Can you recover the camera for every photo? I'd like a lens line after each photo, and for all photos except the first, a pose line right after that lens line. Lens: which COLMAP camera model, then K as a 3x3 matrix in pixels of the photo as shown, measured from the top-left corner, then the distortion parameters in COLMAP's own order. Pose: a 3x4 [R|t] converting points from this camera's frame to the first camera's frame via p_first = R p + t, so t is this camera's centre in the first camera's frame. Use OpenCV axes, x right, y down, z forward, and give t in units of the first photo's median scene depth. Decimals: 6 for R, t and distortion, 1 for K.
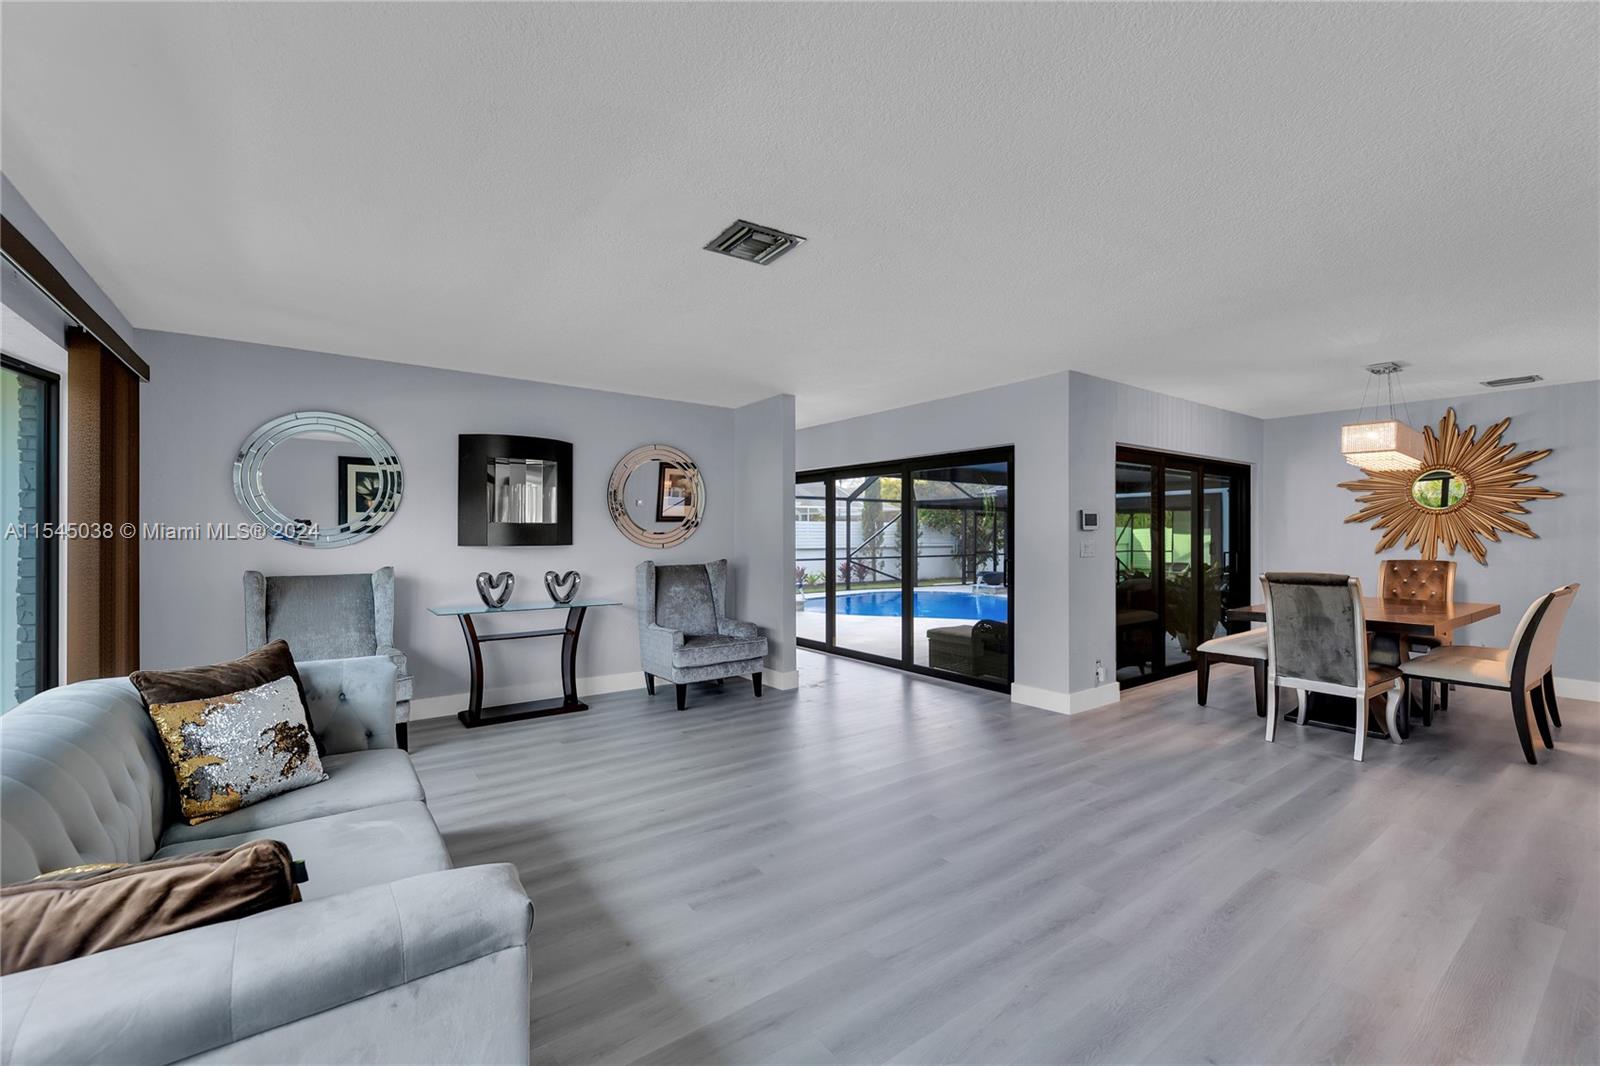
lens RADIAL K [[659.3, 0, 814.2], [0, 659.3, 533.2], [0, 0, 1]] dist [-0.001517, -0.000198]
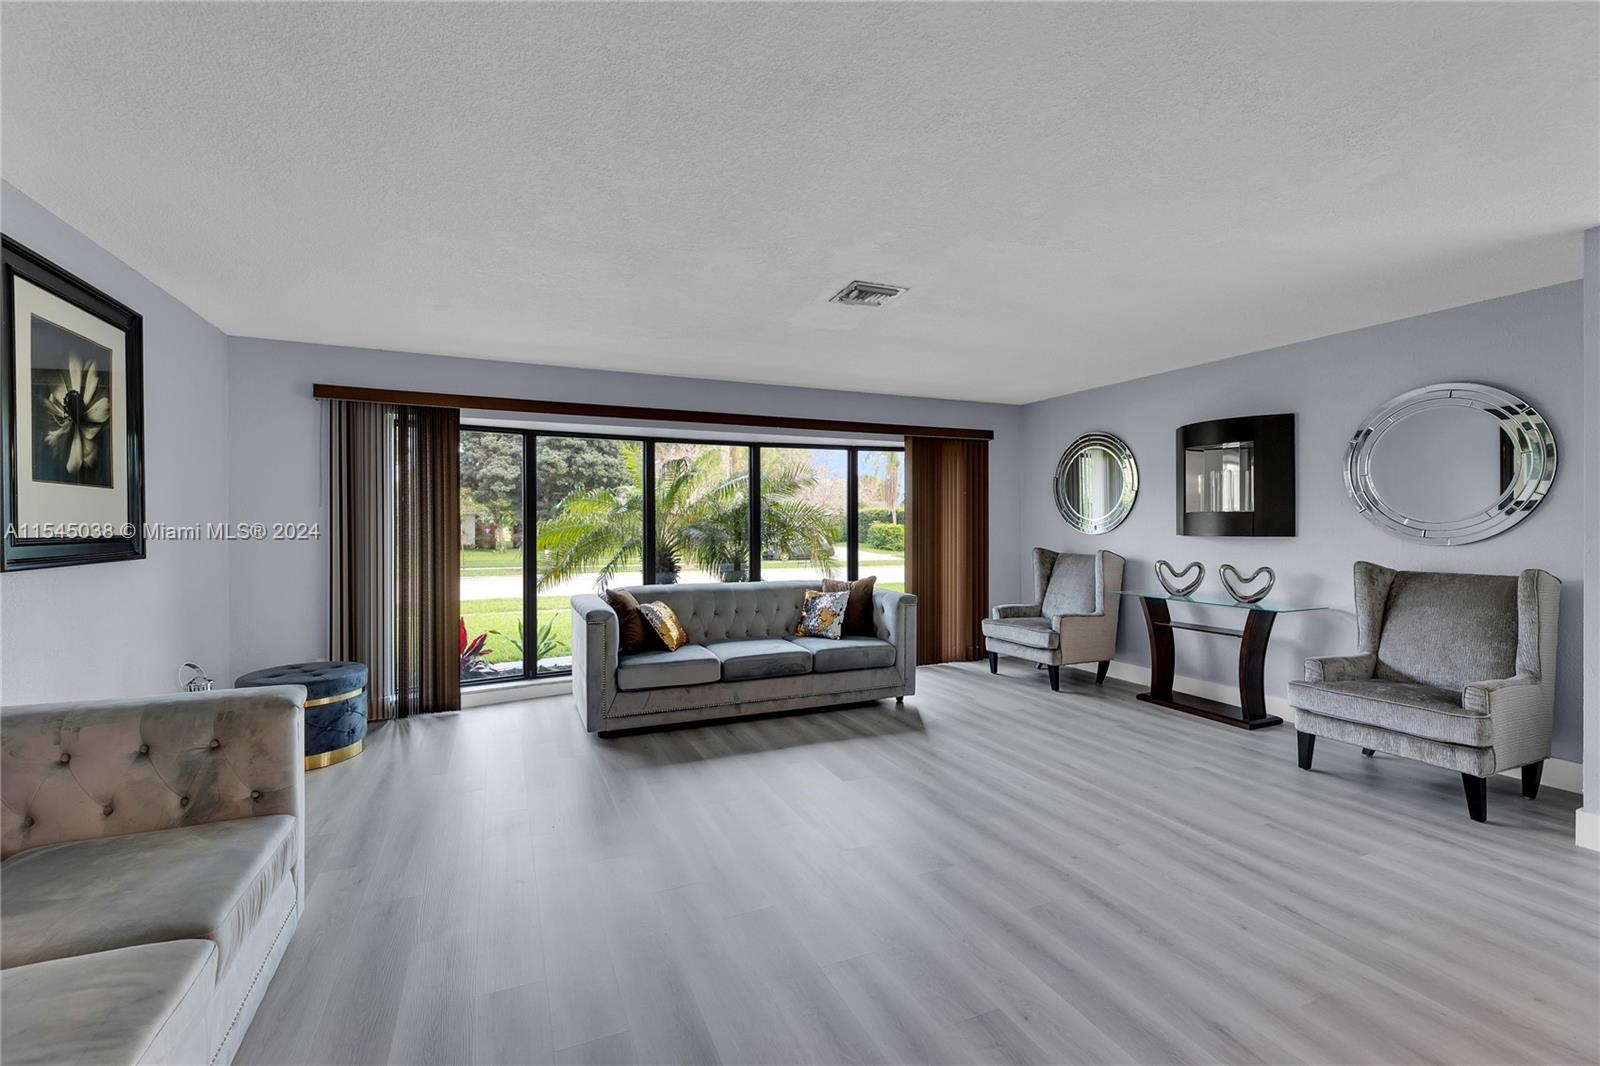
lens RADIAL K [[662.8, 0, 771.0], [0, 662.8, 528.6], [0, 0, 1]] dist [-0.000620, -0.000147]
pose [[-0.258615, 0.005521, -0.965965, 0.791925], [0.004026, 0.999981, 0.004637, 0.001837], [0.965972, -0.002690, -0.258633, 0.770502]]
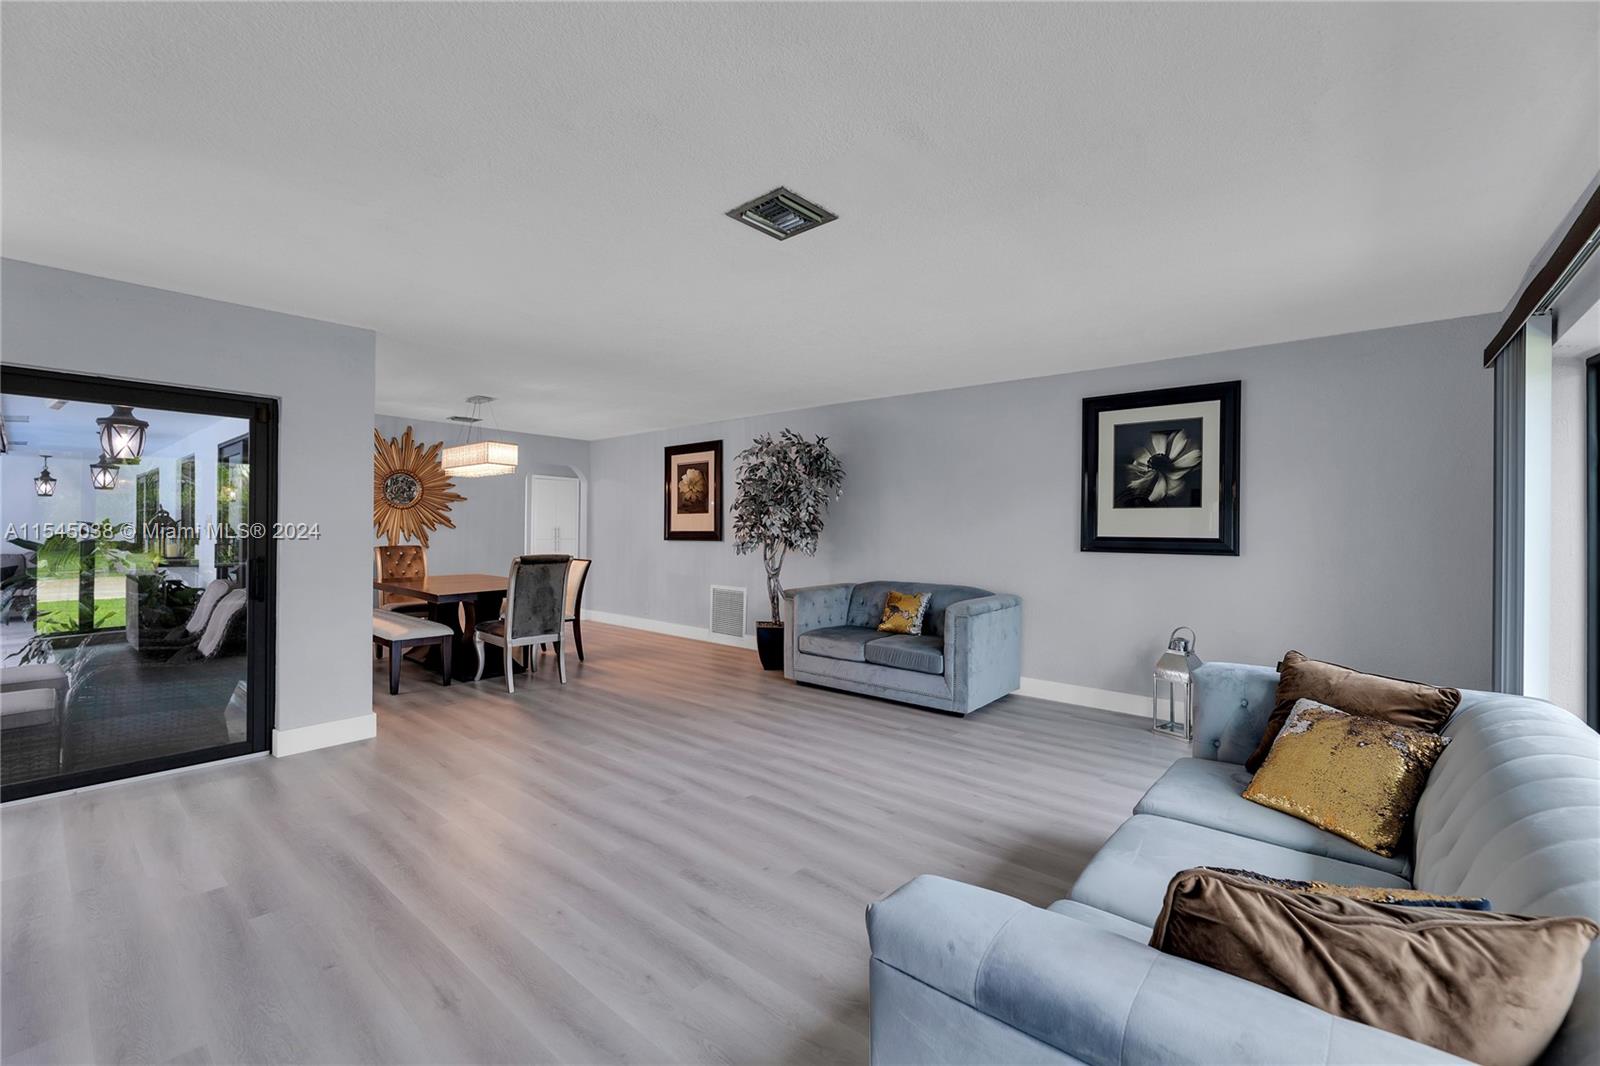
lens RADIAL K [[660.8, 0, 792.8], [0, 660.8, 531.1], [0, 0, 1]] dist [-0.000093, 0.000030]
pose [[-0.207702, -0.006098, 0.978173, -0.674151], [-0.010432, 0.999938, 0.004019, 0.000772], [-0.978137, -0.009369, -0.207752, 0.786956]]
